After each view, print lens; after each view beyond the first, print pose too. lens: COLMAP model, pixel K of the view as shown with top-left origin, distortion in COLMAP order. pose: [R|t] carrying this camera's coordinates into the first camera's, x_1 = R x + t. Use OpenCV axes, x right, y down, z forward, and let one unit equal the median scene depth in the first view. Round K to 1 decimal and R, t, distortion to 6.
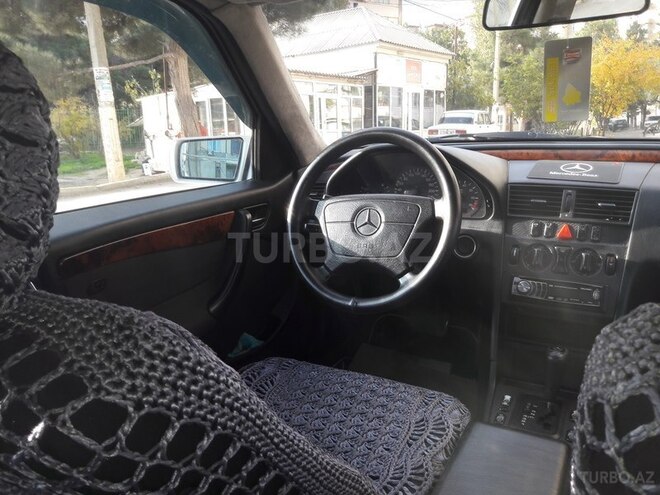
lens RADIAL K [[544.3, 0, 334.3], [0, 544.3, 248.8], [0, 0, 1]] dist [0.123894, -0.324697]
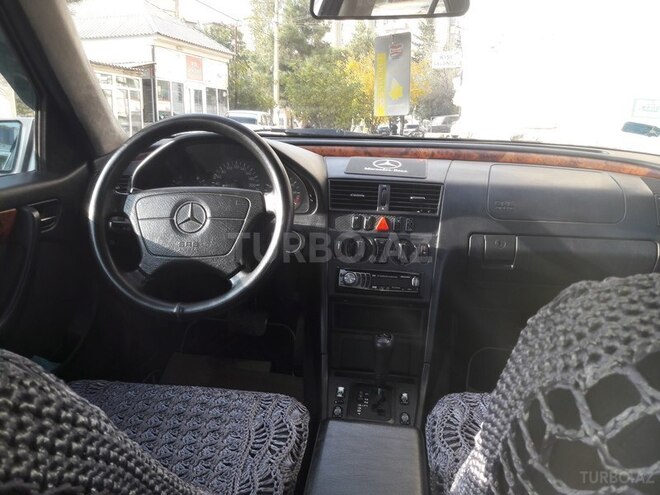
lens RADIAL K [[546.4, 0, 335.1], [0, 546.4, 244.9], [0, 0, 1]] dist [0.058621, -0.084520]
pose [[0.925680, -0.037731, 0.376422, -0.060511], [0.040123, 0.999194, 0.001486, 0.003625], [-0.376174, 0.013728, 0.926447, 0.066396]]
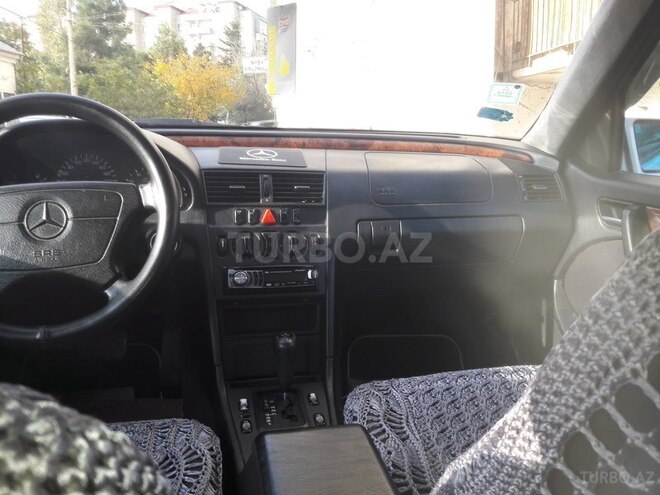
lens RADIAL K [[544.3, 0, 334.3], [0, 544.3, 248.8], [0, 0, 1]] dist [0.123894, -0.324697]
pose [[0.754034, -0.105377, 0.648328, -0.127644], [0.118561, 0.992670, 0.023453, 0.016781], [-0.646047, 0.059182, 0.761000, 0.190128]]
